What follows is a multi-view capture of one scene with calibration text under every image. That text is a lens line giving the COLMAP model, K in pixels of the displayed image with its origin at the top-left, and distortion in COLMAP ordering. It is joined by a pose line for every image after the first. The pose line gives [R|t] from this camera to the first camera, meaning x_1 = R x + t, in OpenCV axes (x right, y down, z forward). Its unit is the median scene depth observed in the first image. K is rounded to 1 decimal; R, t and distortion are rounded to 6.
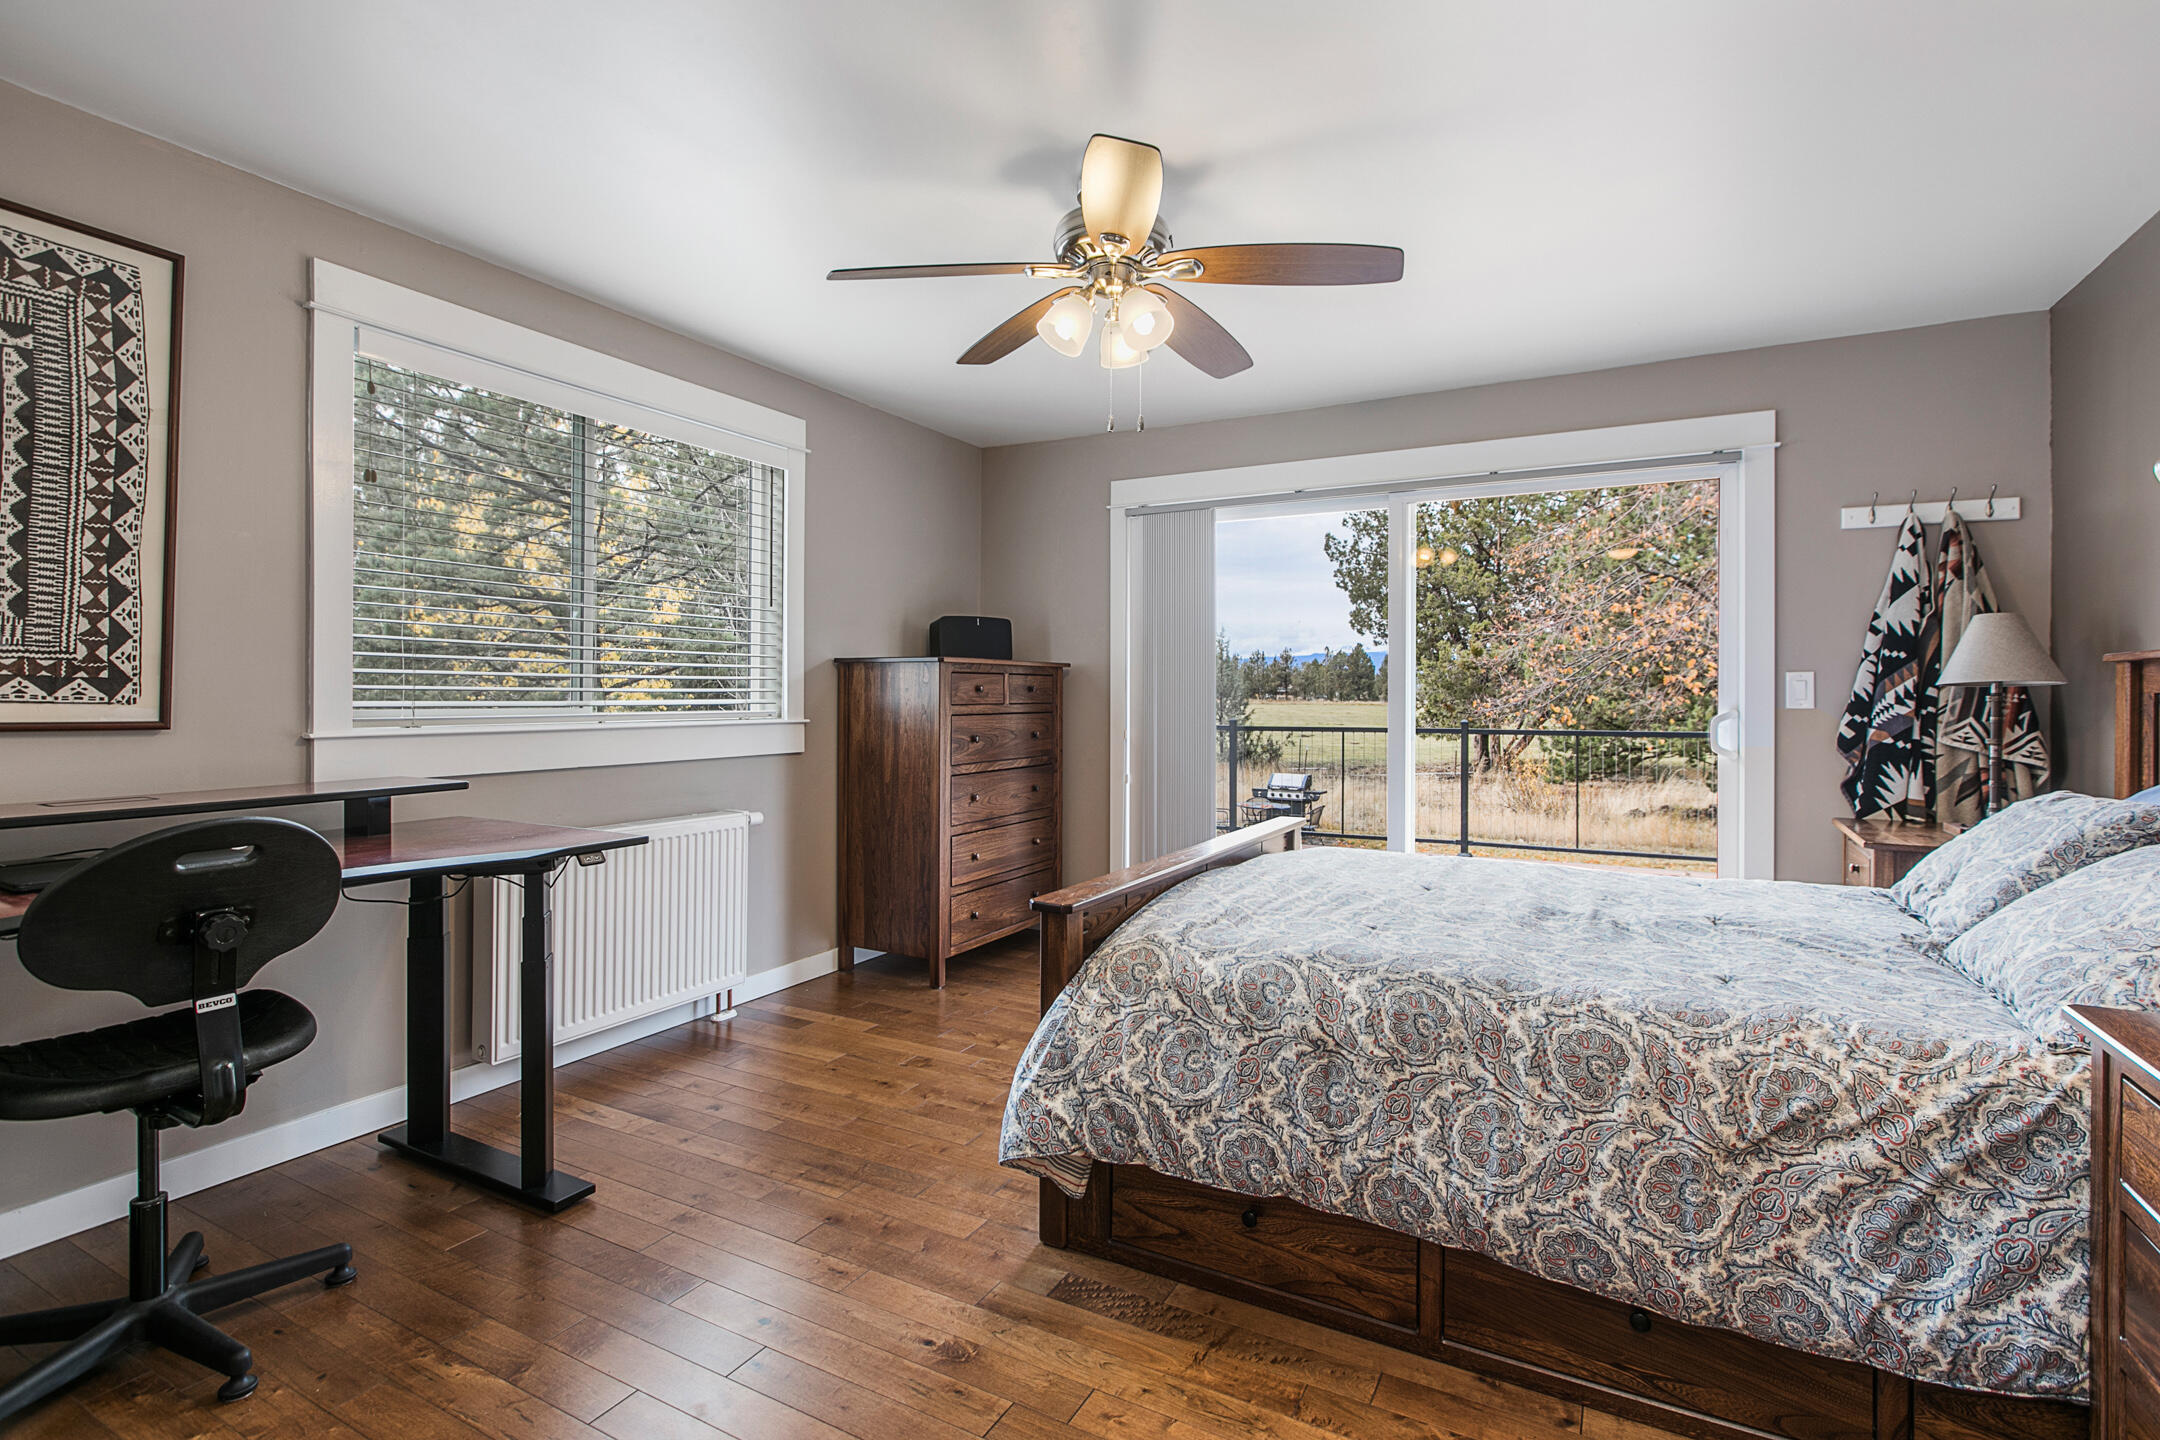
lens RADIAL K [[1033.6, 0, 1085.2], [0, 1033.6, 701.5], [0, 0, 1]] dist [-0.010175, 0.000217]
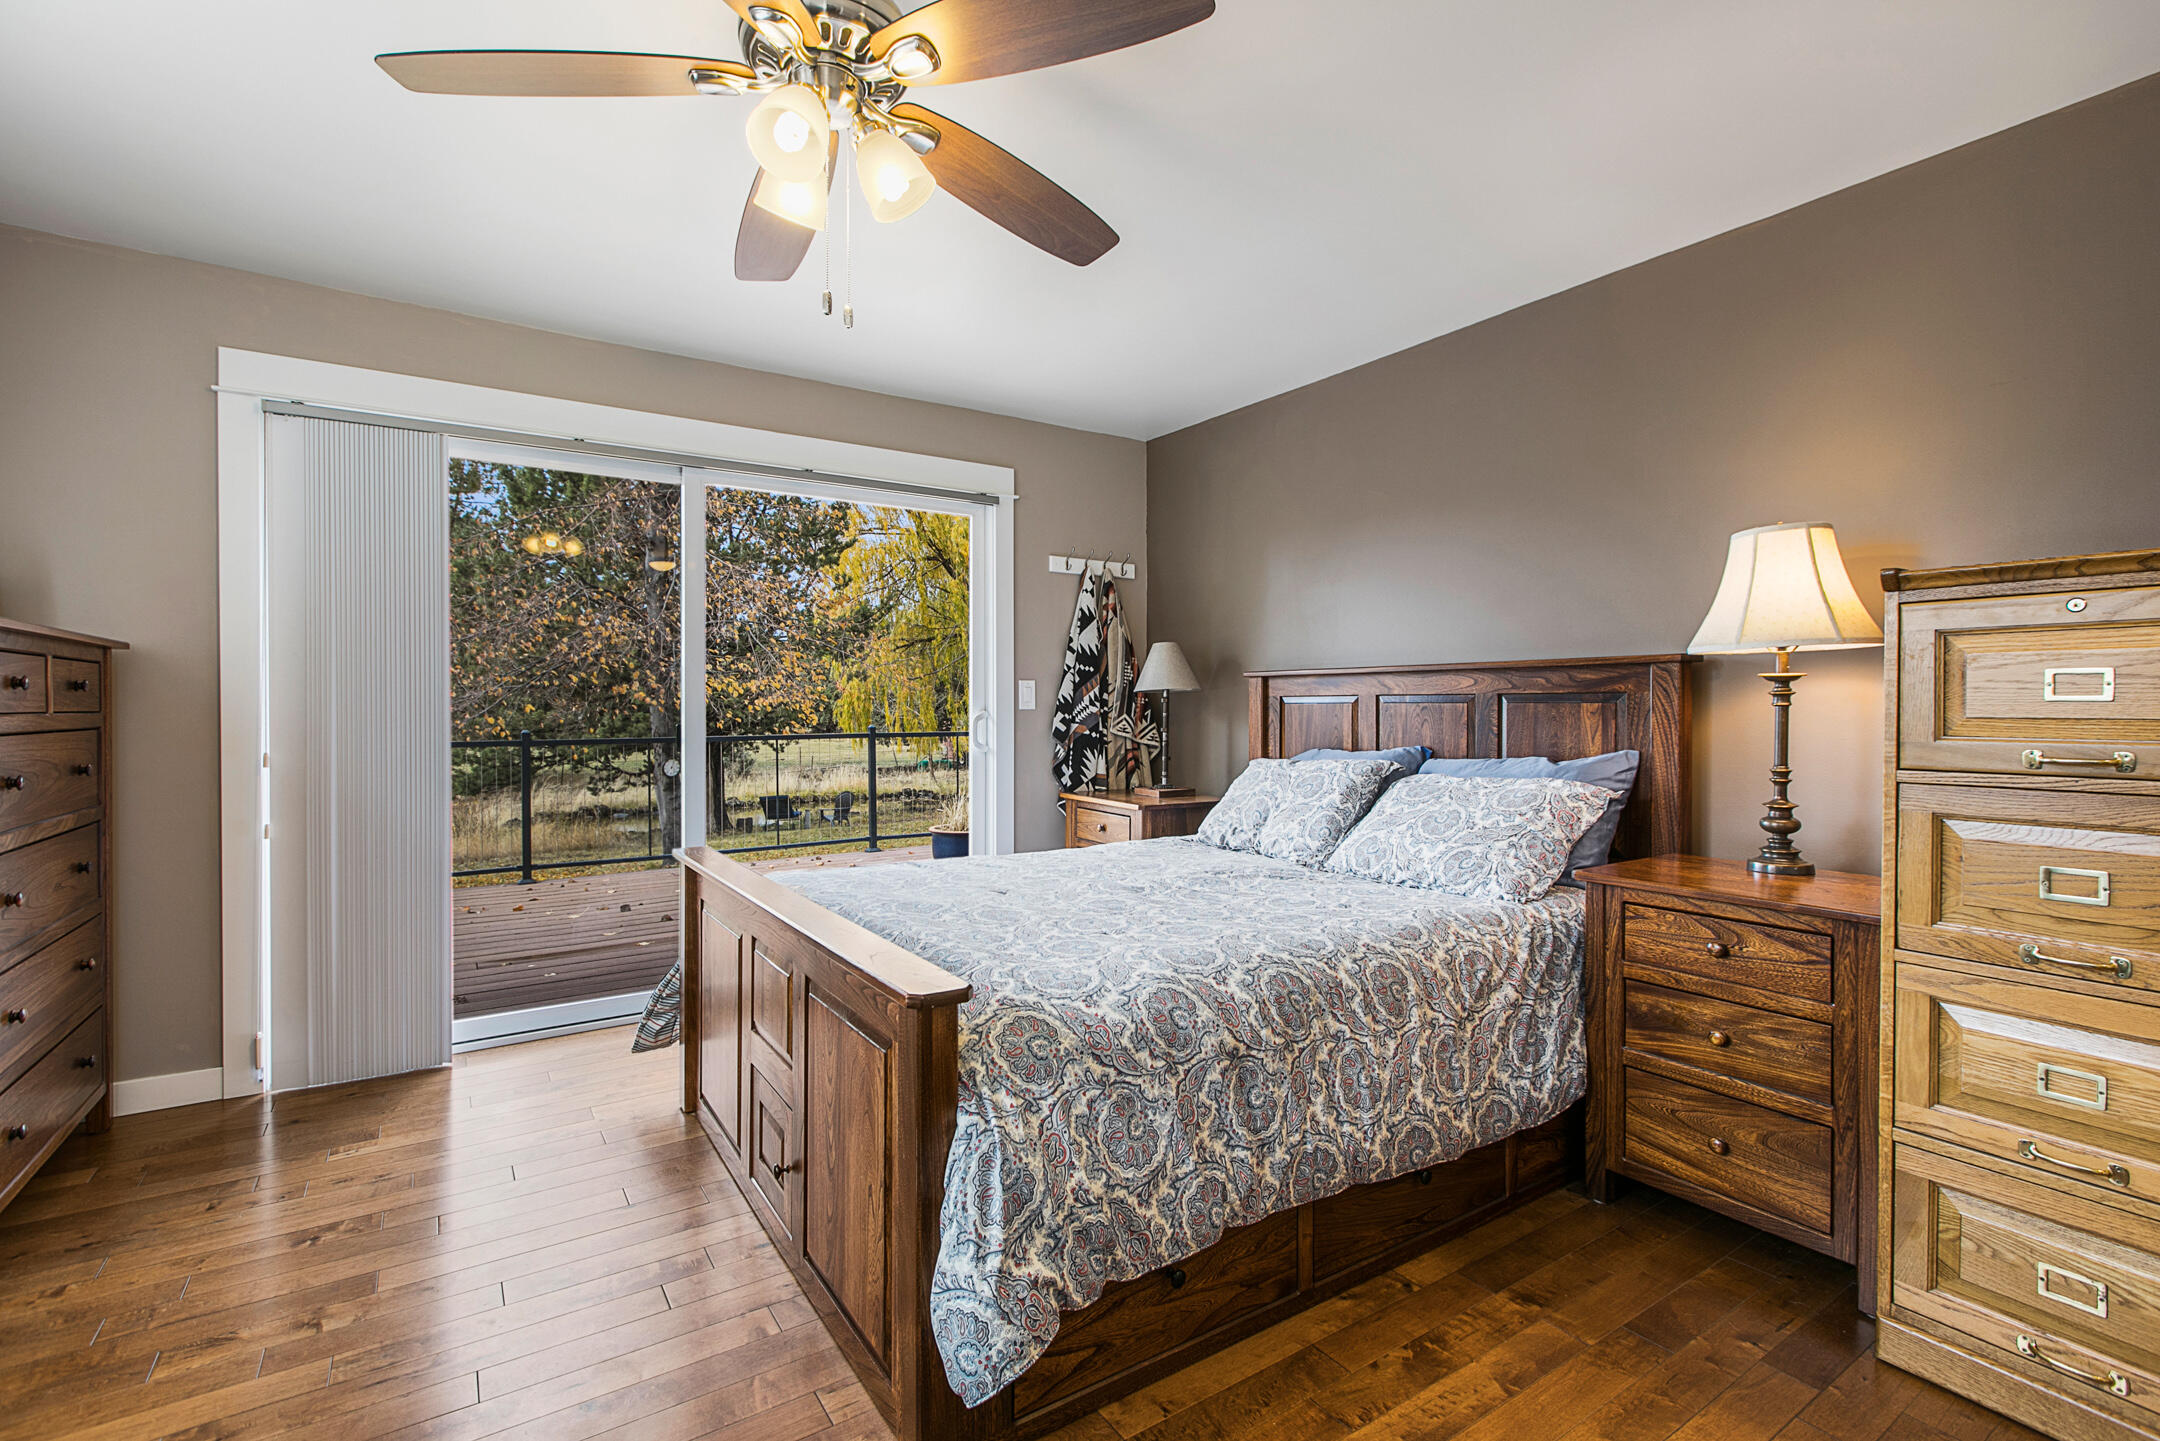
lens RADIAL K [[987.6, 0, 1092.3], [0, 987.6, 710.7], [0, 0, 1]] dist [-0.002939, -0.000222]
pose [[0.454433, -0.007166, 0.890752, -0.572050], [0.008111, 0.999959, 0.003907, 0.007009], [-0.890744, 0.005449, 0.454473, 0.614728]]
